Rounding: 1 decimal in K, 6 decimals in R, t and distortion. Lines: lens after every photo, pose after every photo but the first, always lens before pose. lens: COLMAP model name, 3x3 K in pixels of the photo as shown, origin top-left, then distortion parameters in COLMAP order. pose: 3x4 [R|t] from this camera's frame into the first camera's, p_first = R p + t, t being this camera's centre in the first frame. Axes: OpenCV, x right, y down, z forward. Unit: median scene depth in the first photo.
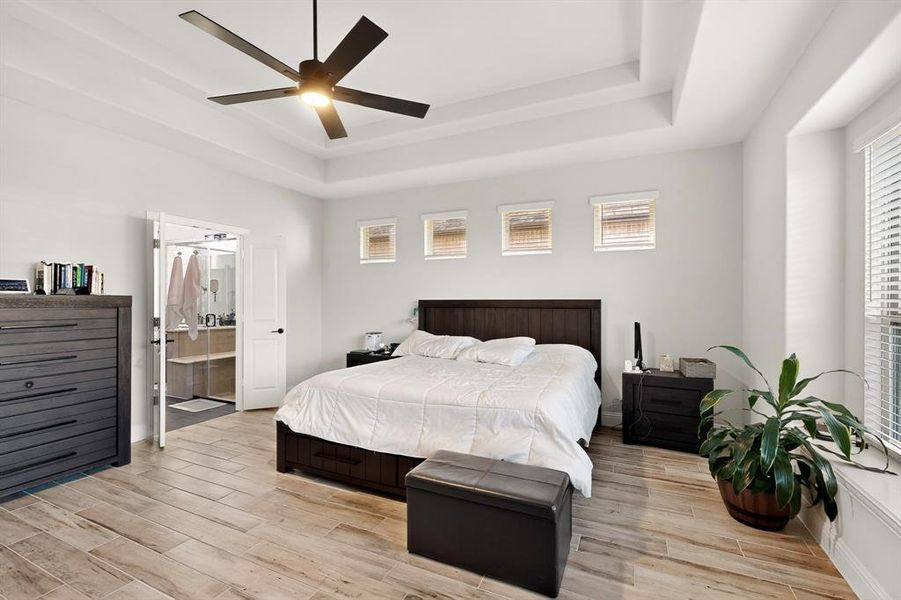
lens RADIAL K [[392.1, 0, 448.8], [0, 392.1, 302.7], [0, 0, 1]] dist [0.001745, 0.000395]
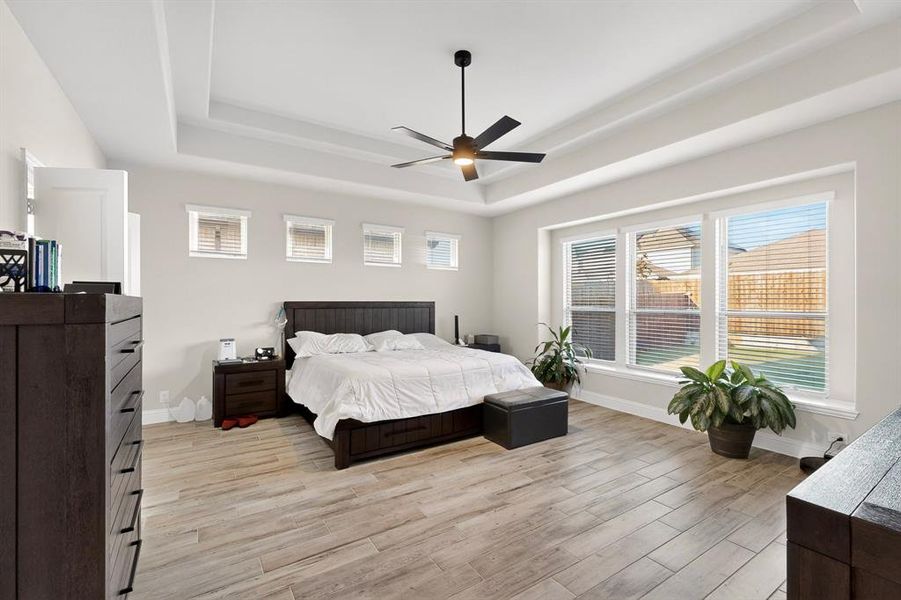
lens RADIAL K [[392.1, 0, 448.8], [0, 392.1, 302.7], [0, 0, 1]] dist [0.001745, 0.000395]
pose [[0.533909, -0.004566, 0.845530, -1.222306], [0.005496, 0.999983, 0.001929, -0.007495], [-0.845524, 0.003617, 0.533925, 0.223227]]
